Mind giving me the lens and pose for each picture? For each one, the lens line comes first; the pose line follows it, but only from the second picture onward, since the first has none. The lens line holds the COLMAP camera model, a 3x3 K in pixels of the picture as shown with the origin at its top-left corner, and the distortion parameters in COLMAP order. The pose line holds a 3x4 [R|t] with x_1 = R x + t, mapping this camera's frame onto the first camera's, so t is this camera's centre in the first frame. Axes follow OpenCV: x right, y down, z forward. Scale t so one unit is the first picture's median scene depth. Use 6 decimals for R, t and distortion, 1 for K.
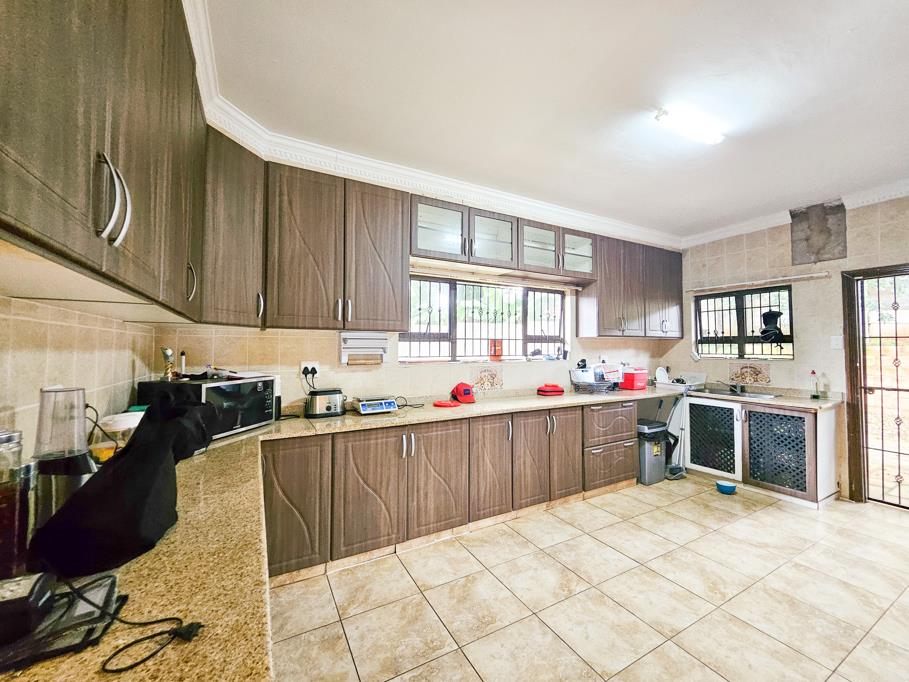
lens RADIAL K [[366.0, 0, 457.1], [0, 366.0, 339.3], [0, 0, 1]] dist [0.000741, -0.000017]
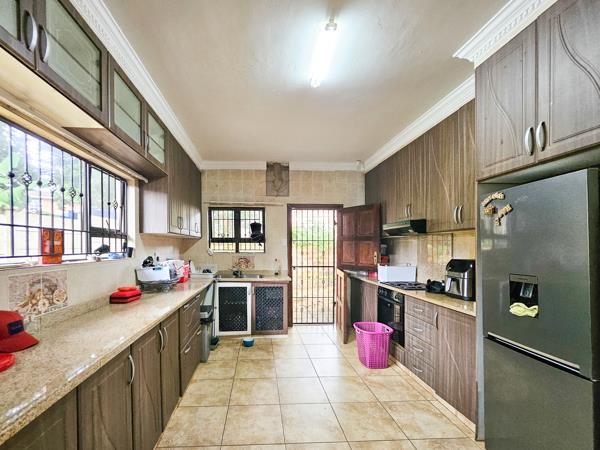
lens RADIAL K [[257.0, 0, 273.4], [0, 257.0, 252.2], [0, 0, 1]] dist [0.001375, 0.000053]
pose [[0.445587, -0.016242, 0.895091, -0.114191], [-0.023740, 0.999269, 0.029950, 0.017307], [-0.894924, -0.034595, 0.444876, 0.447336]]
